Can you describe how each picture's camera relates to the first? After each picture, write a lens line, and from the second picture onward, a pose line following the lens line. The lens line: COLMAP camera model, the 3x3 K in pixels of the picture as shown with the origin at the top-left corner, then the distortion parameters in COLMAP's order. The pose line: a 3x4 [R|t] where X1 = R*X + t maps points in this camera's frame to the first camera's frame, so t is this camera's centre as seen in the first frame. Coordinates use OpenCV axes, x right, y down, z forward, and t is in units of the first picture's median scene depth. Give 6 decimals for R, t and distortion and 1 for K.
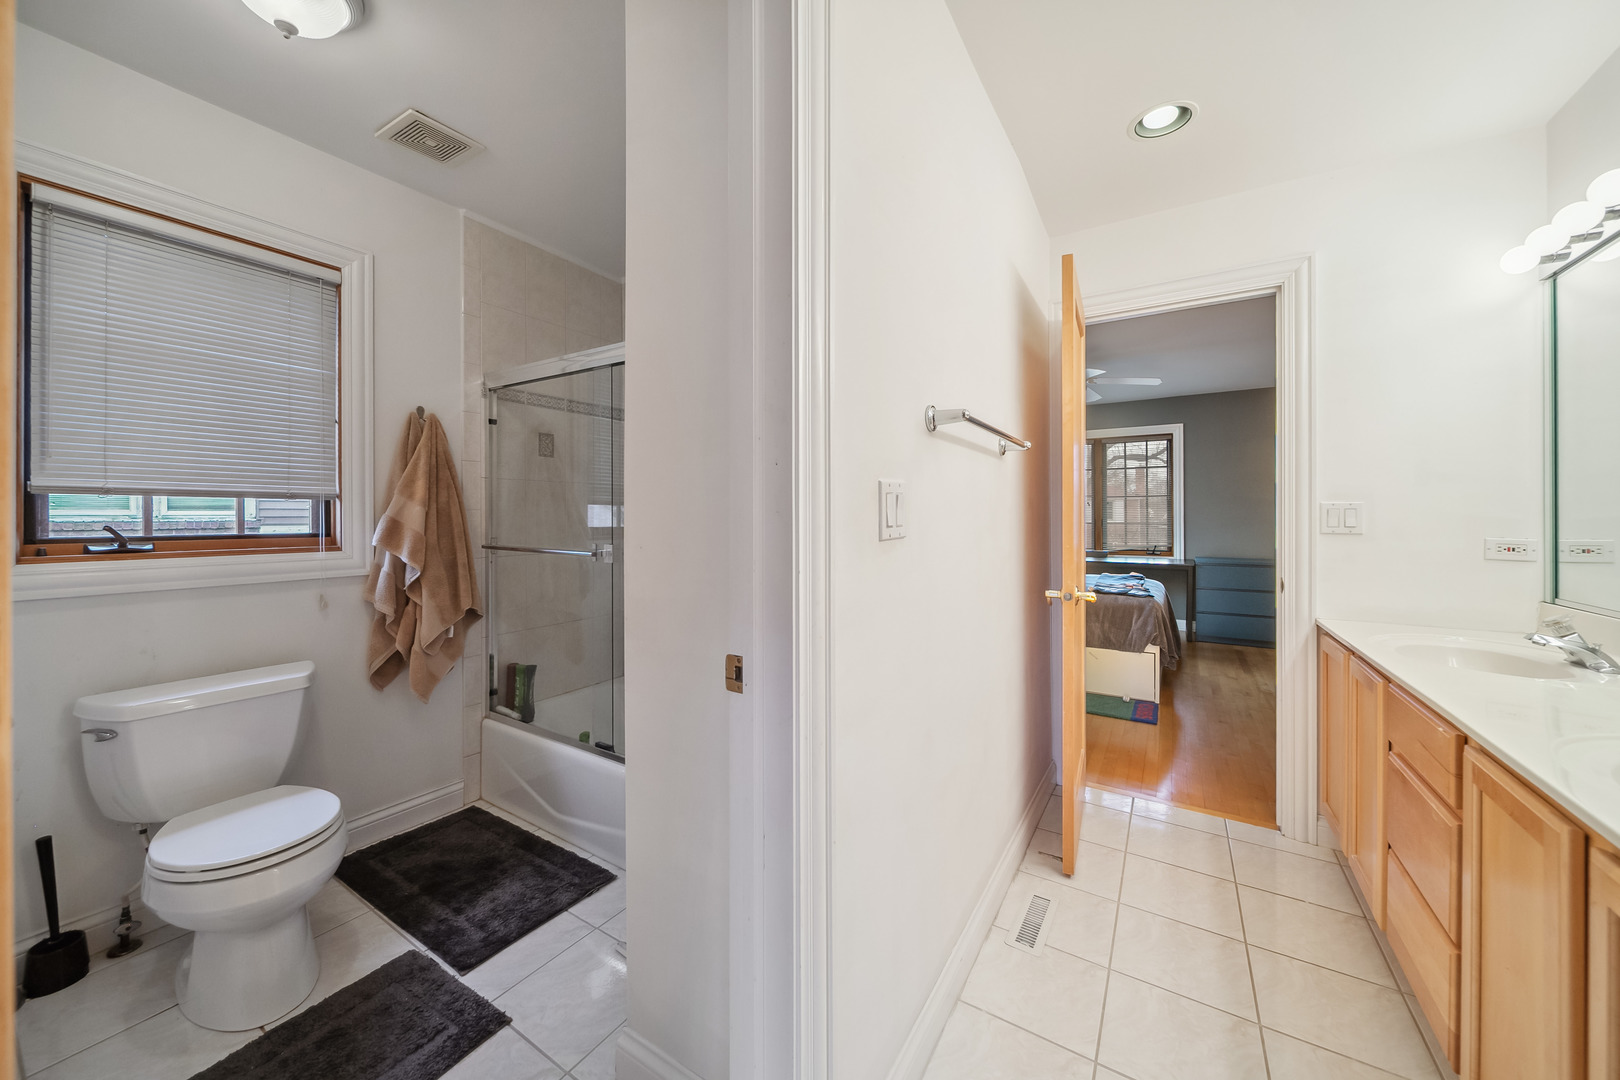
lens RADIAL K [[578.3, 0, 802.0], [0, 578.3, 526.1], [0, 0, 1]] dist [-0.001047, -0.000544]
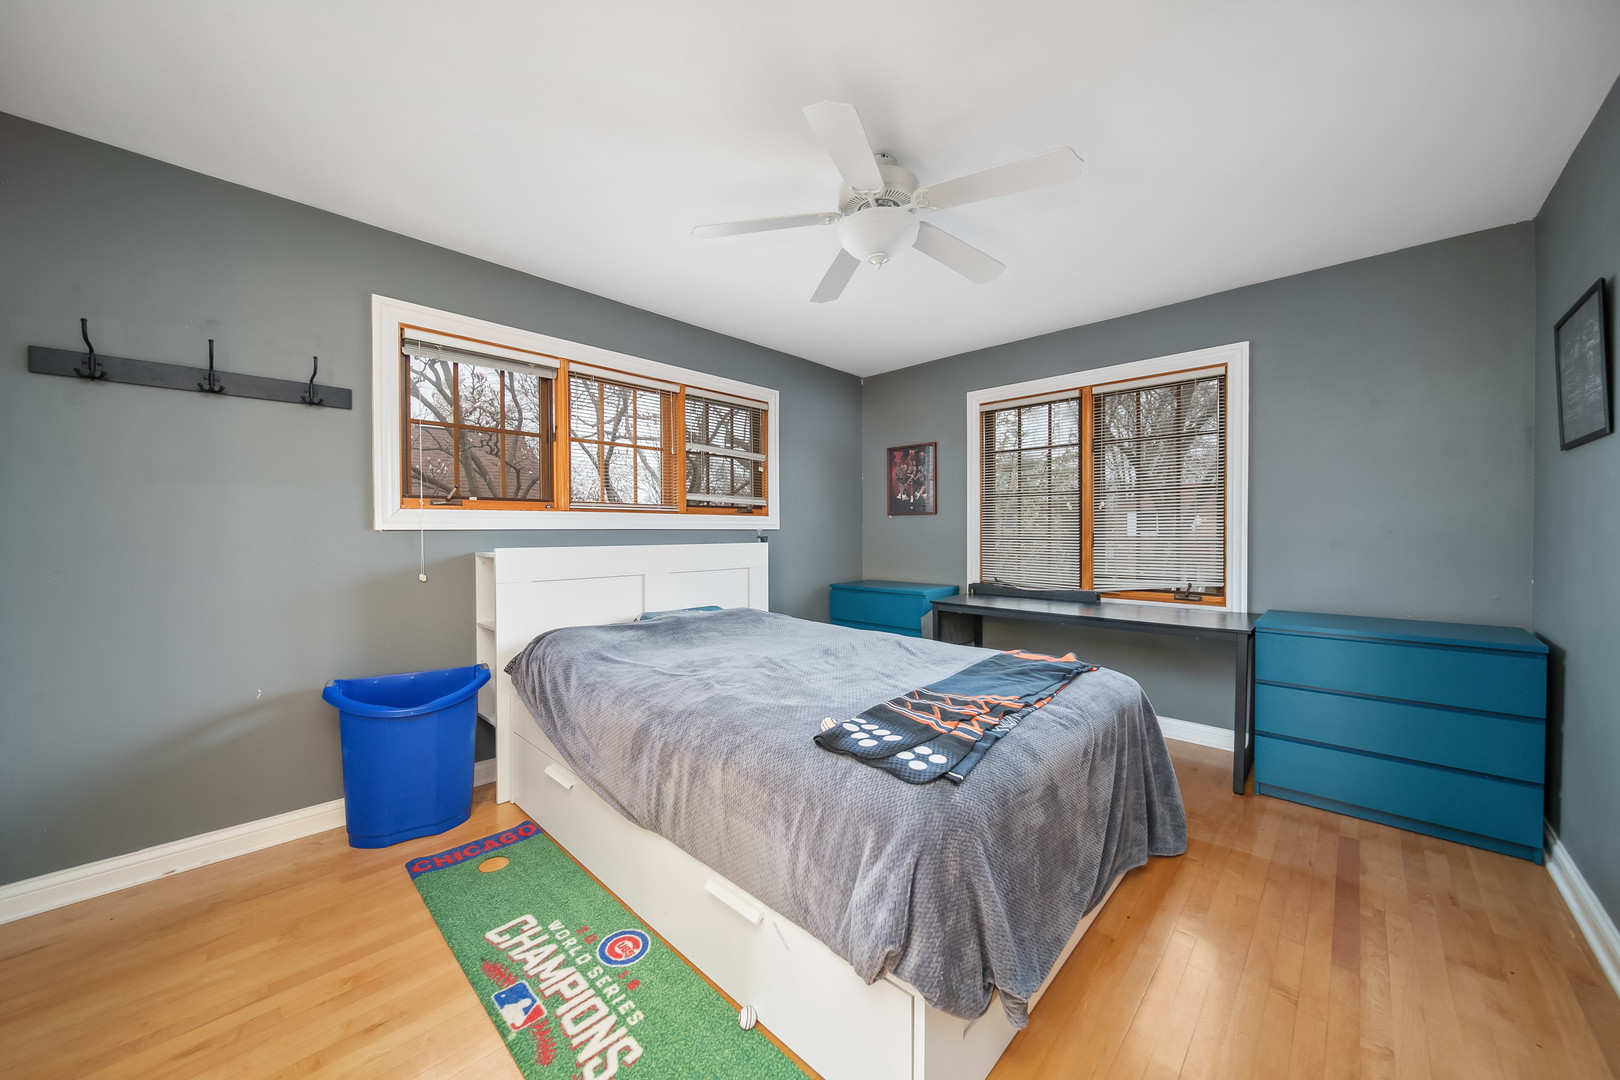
lens RADIAL K [[576.8, 0, 810.0], [0, 576.8, 540.0], [0, 0, 1]] dist [-0.000736, -0.000148]
pose [[0.981266, 0.003400, -0.192630, 0.631671], [-0.003791, 0.999991, -0.001661, -0.005803], [0.192623, 0.002360, 0.981270, 0.718464]]
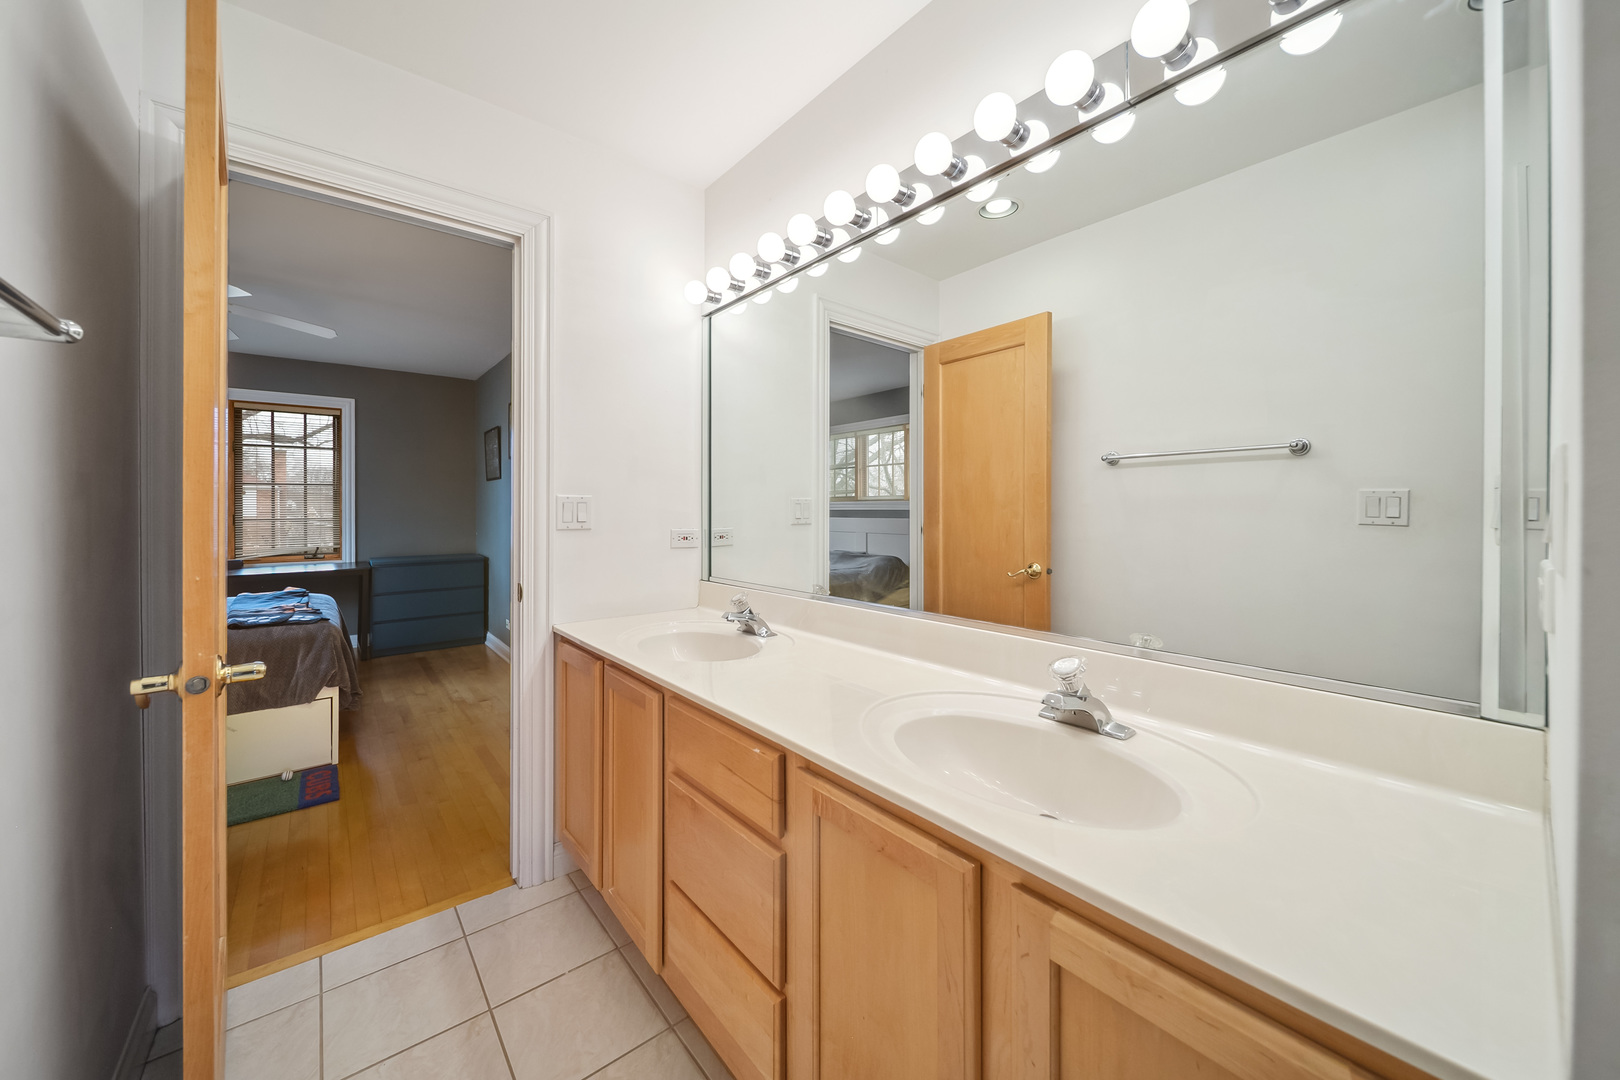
lens RADIAL K [[594.2, 0, 811.2], [0, 594.2, 499.6], [0, 0, 1]] dist [-0.000090, -0.000275]
pose [[0.304880, 0.013164, 0.952300, 0.074658], [0.018950, 0.999623, -0.019885, -0.004629], [-0.952202, 0.024109, 0.304515, 0.185471]]
